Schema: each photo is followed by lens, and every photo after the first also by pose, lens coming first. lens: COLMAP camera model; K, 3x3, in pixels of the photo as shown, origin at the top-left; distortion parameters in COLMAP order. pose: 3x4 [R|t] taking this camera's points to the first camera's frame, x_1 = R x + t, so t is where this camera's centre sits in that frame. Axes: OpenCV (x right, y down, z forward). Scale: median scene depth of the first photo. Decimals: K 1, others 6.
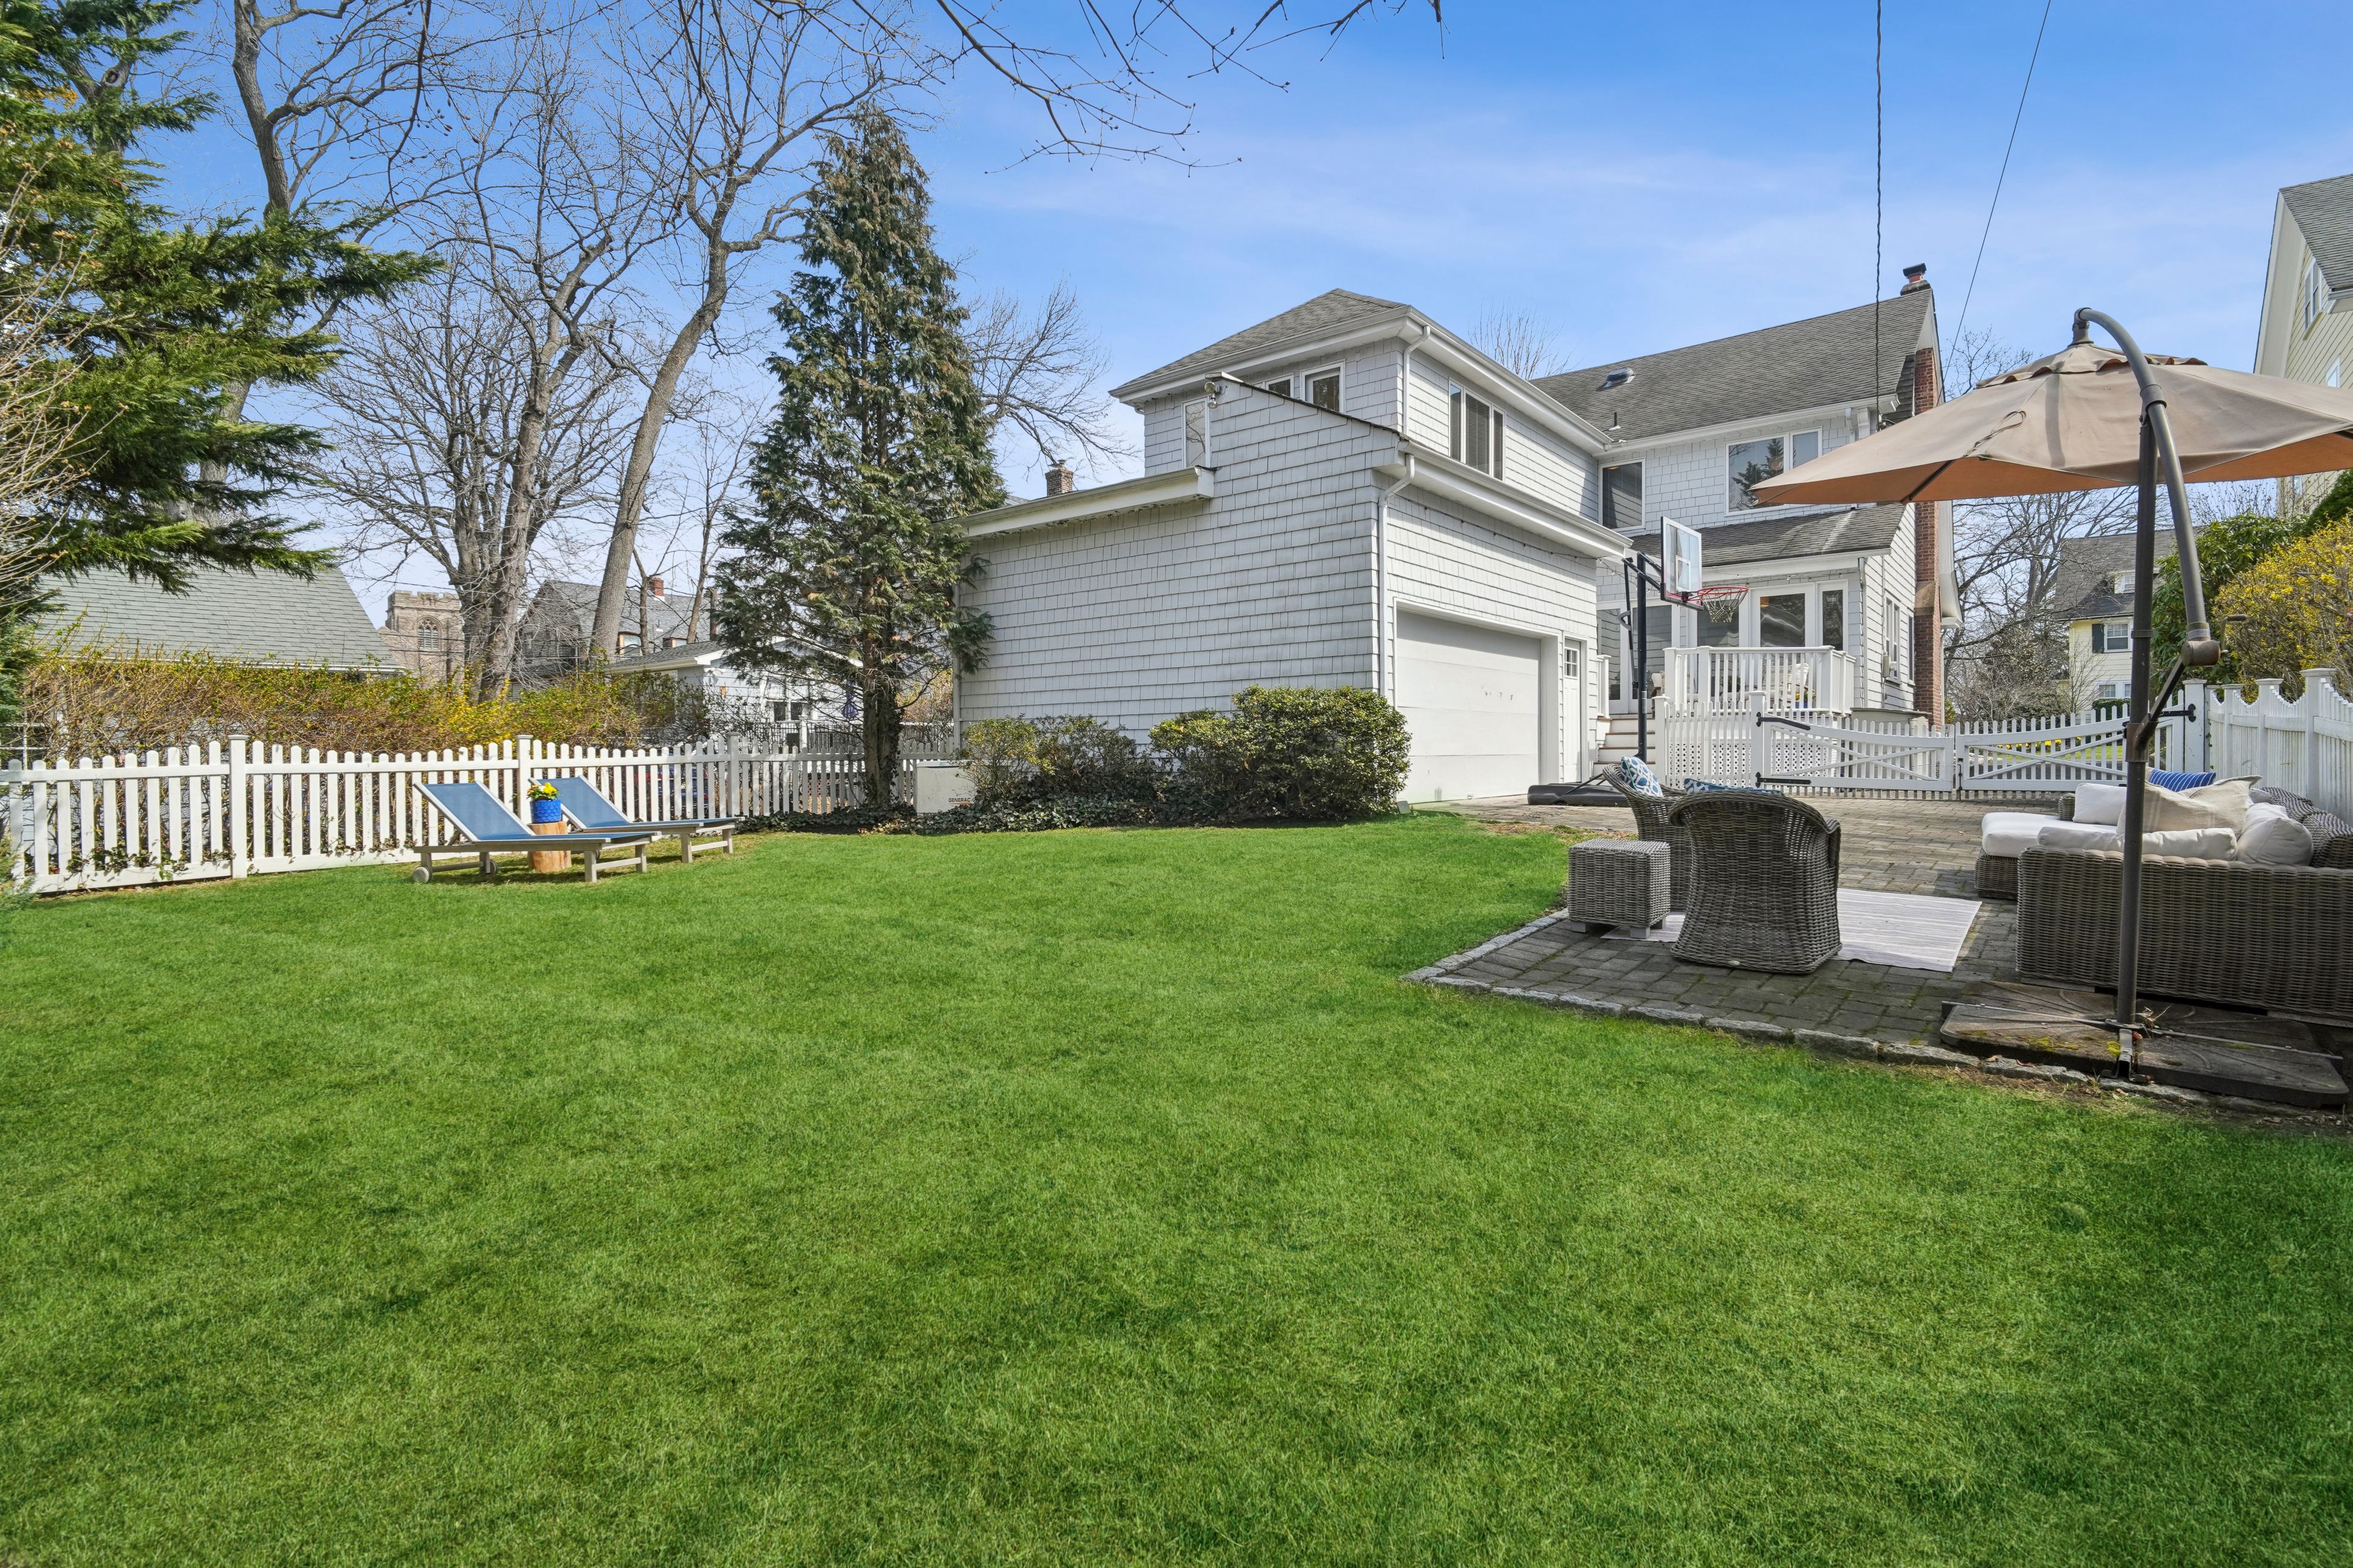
lens RADIAL K [[1098.8, 0, 1173.6], [0, 1098.8, 751.9], [0, 0, 1]] dist [-0.001876, -0.005387]
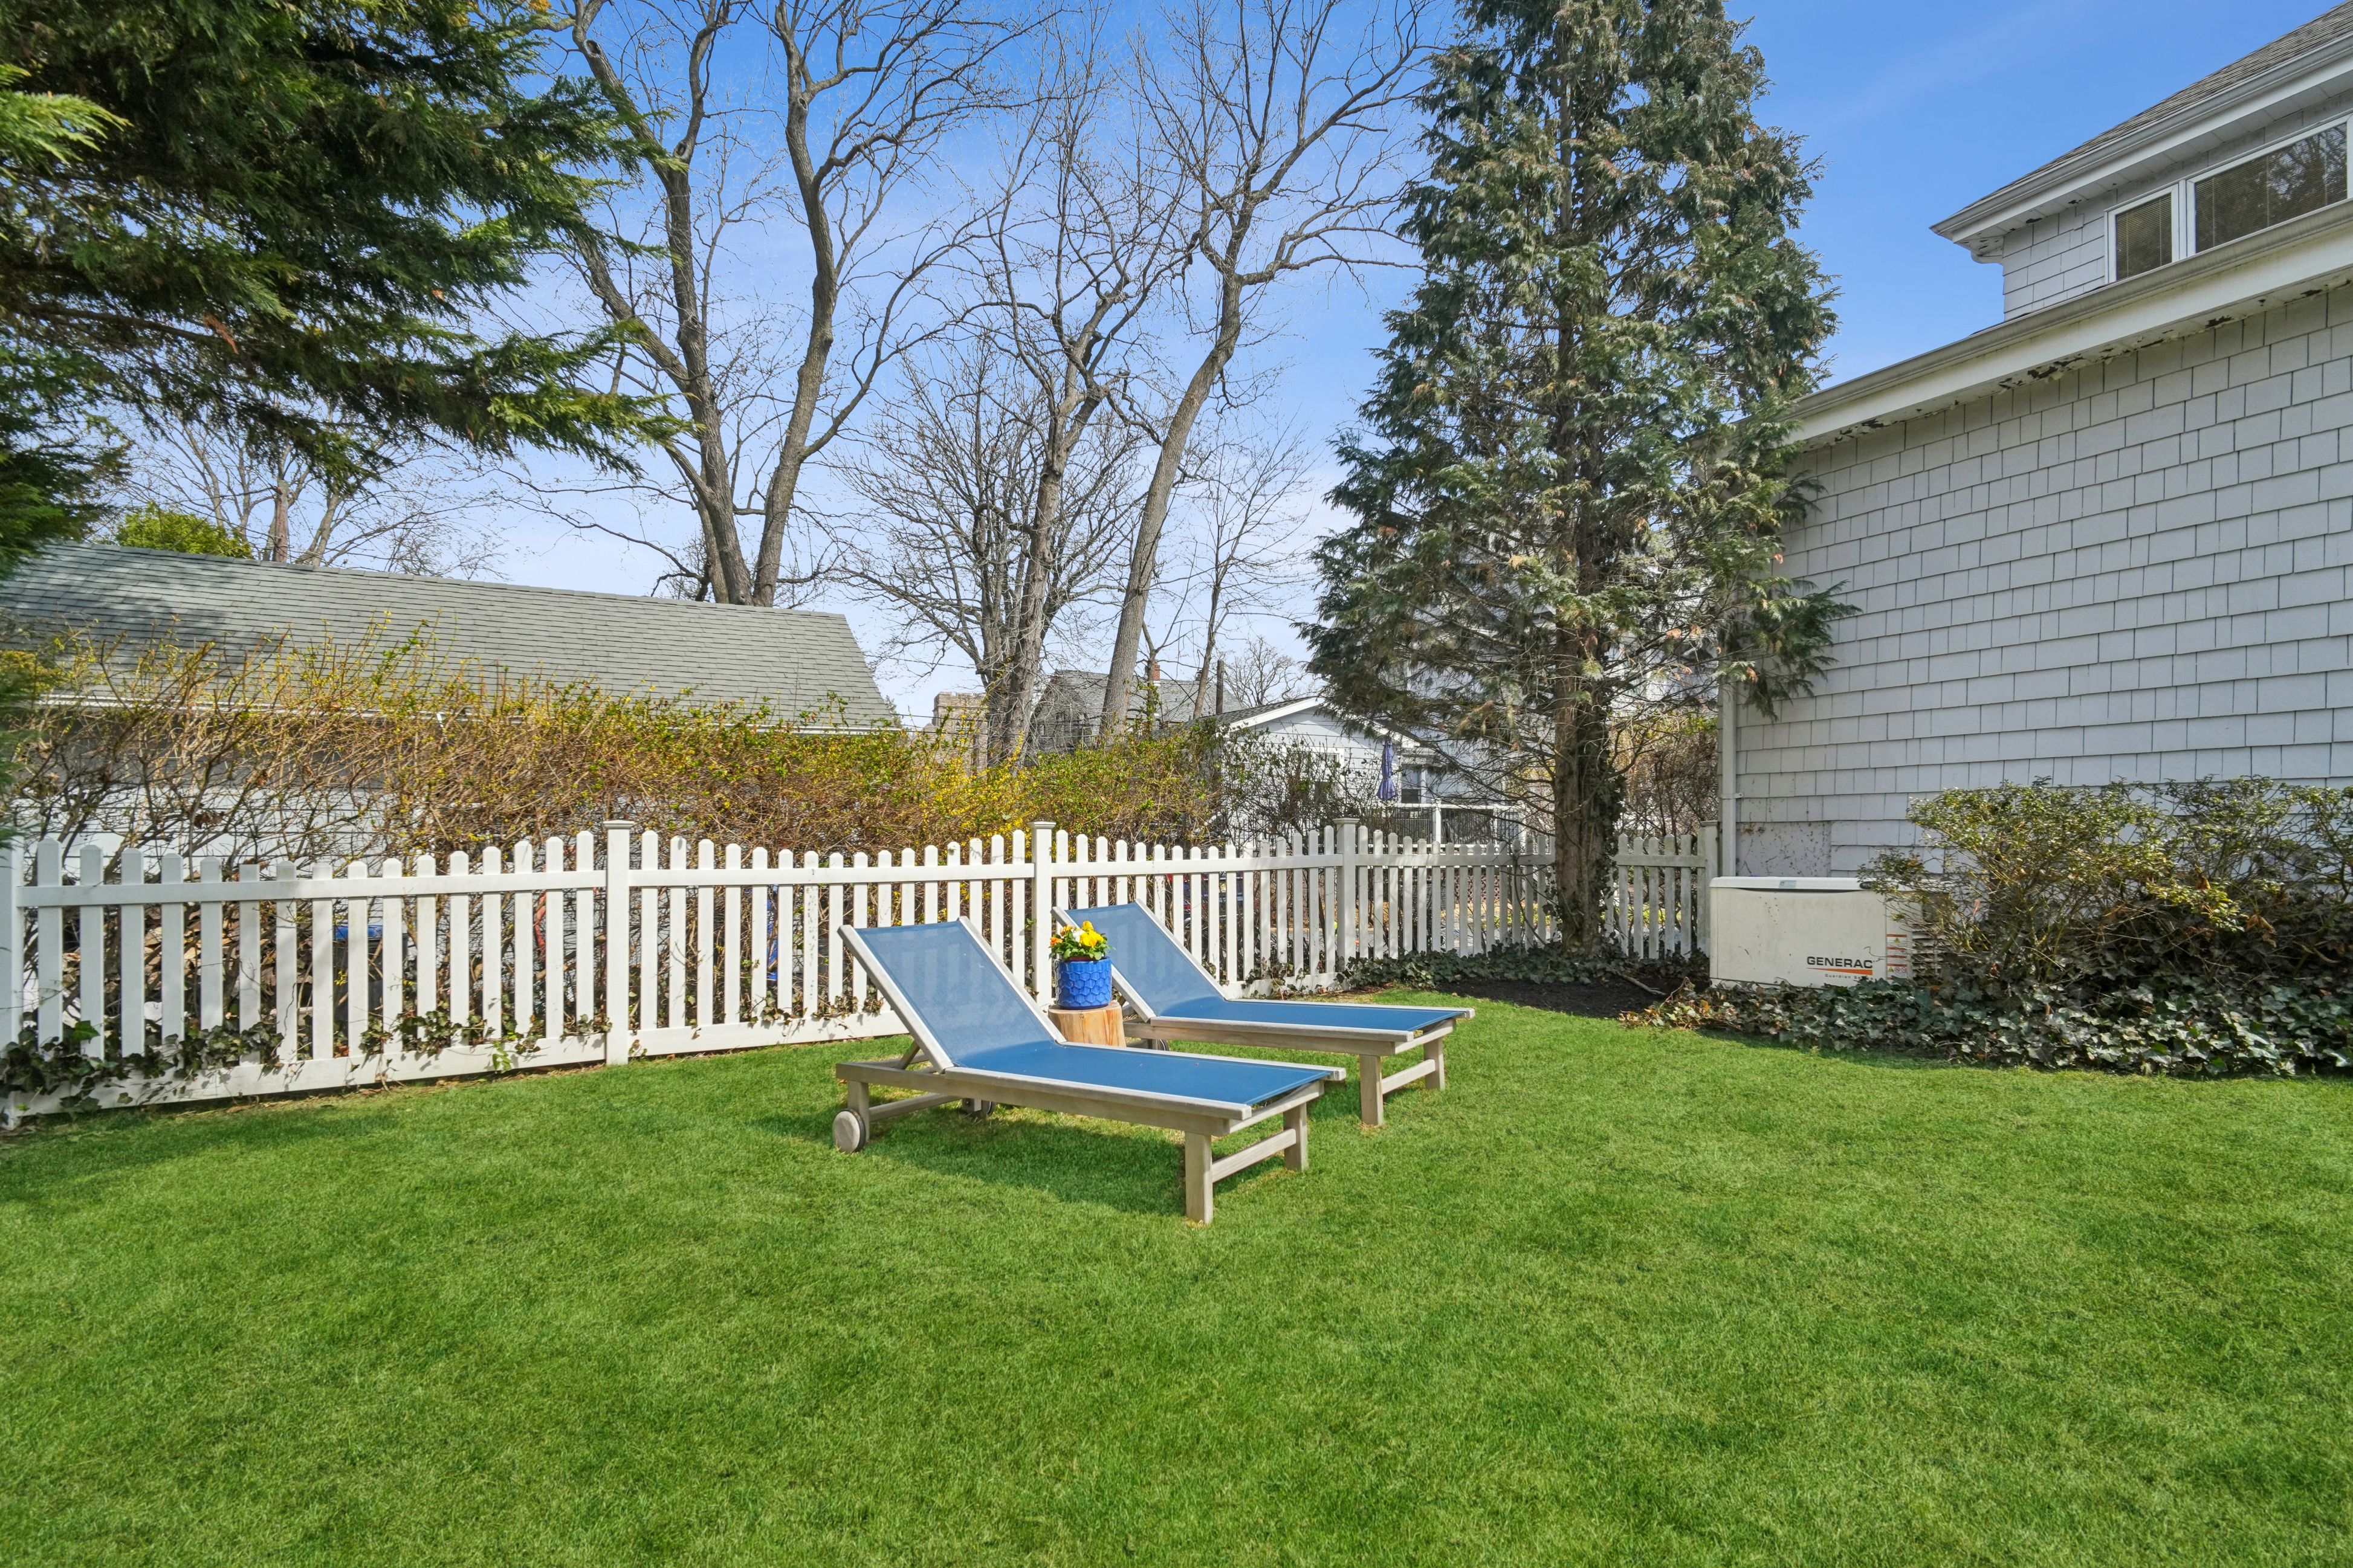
lens RADIAL K [[1102.0, 0, 1173.1], [0, 1102.0, 782.9], [0, 0, 1]] dist [0.001229, -0.005017]
pose [[0.917100, -0.009759, -0.398538, -0.256916], [-0.010088, 0.998812, -0.047672, -0.007802], [0.398530, 0.047741, 0.915912, 0.427104]]
